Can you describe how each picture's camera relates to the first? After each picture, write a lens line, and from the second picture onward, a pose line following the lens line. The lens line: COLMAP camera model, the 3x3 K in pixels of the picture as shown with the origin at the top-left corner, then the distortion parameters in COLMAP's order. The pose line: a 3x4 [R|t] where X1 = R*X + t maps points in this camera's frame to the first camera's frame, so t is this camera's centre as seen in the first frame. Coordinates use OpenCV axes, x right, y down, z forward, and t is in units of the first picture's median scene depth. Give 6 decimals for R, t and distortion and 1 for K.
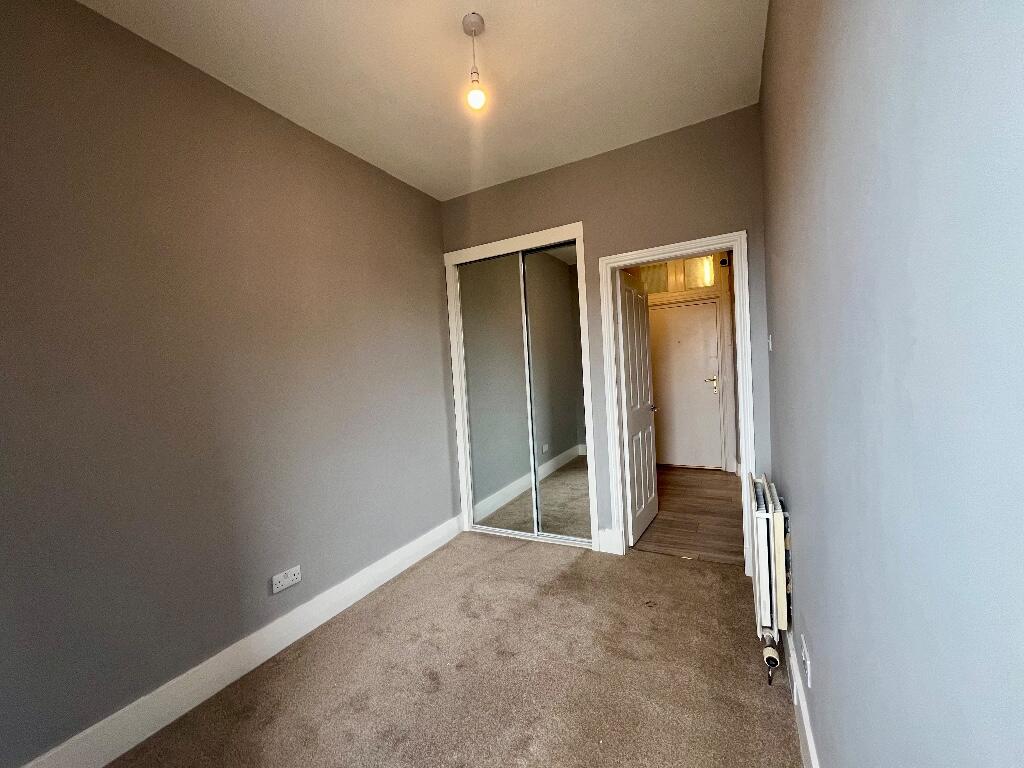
lens RADIAL K [[412.5, 0, 512.0], [0, 412.5, 386.9], [0, 0, 1]] dist [0.001126, 0.000006]
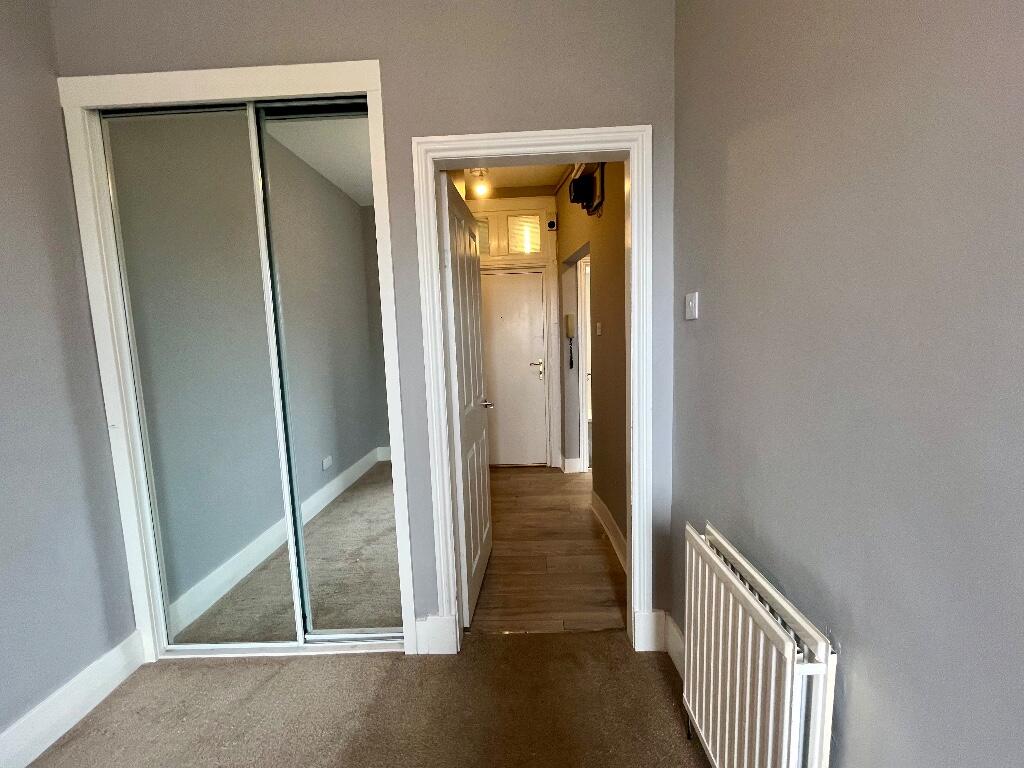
lens RADIAL K [[412.5, 0, 512.0], [0, 412.5, 386.9], [0, 0, 1]] dist [0.001126, 0.000006]
pose [[0.888339, -0.021205, 0.458699, 0.058397], [0.001444, 0.999057, 0.043389, -0.007979], [-0.459186, -0.037882, 0.887532, 0.361306]]
